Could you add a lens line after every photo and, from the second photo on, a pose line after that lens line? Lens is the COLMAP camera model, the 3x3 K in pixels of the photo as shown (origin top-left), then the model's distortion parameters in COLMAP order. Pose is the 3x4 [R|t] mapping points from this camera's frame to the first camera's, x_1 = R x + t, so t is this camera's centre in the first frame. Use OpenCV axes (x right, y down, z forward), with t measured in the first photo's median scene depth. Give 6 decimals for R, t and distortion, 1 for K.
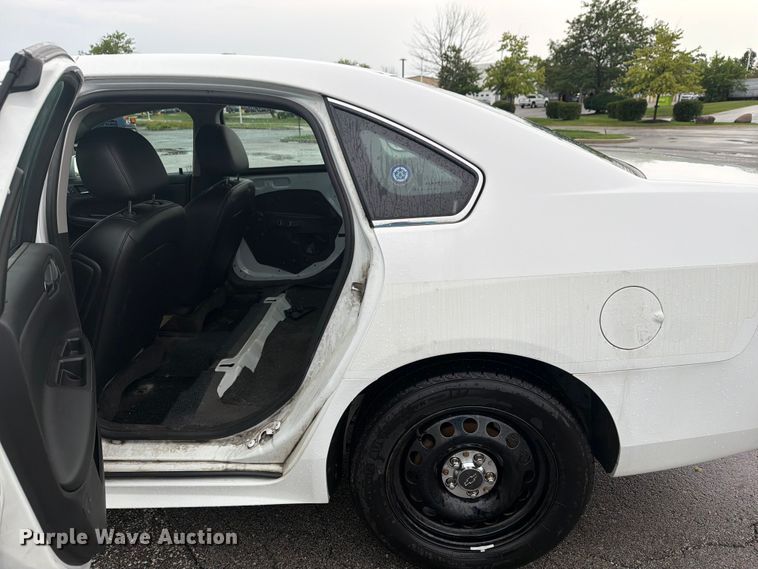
lens RADIAL K [[522.6, 0, 379.7], [0, 522.6, 300.1], [0, 0, 1]] dist [-0.007570, -0.015705]
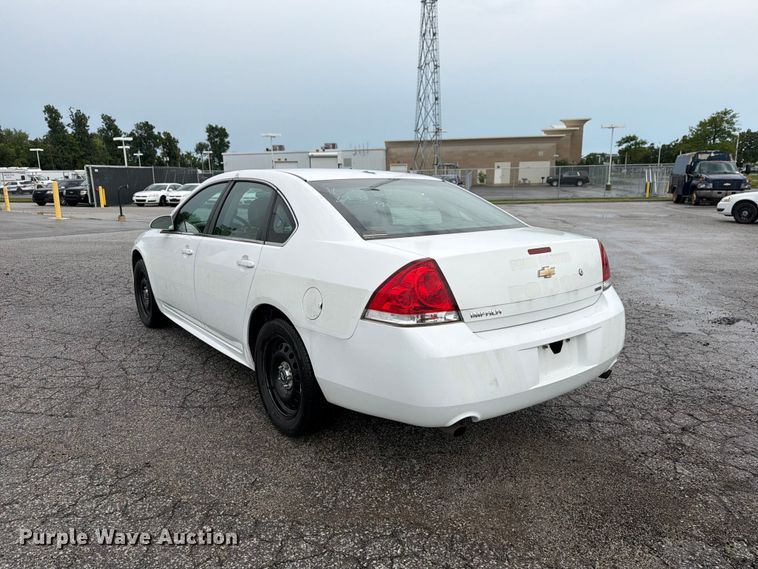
lens RADIAL K [[522.6, 0, 372.2], [0, 522.6, 301.2], [0, 0, 1]] dist [-0.007570, -0.015705]
pose [[0.562547, 0.197116, -0.802924, 0.138119], [-0.276515, 0.960093, 0.041967, 0.141894], [0.779154, 0.198412, 0.594602, -0.414417]]
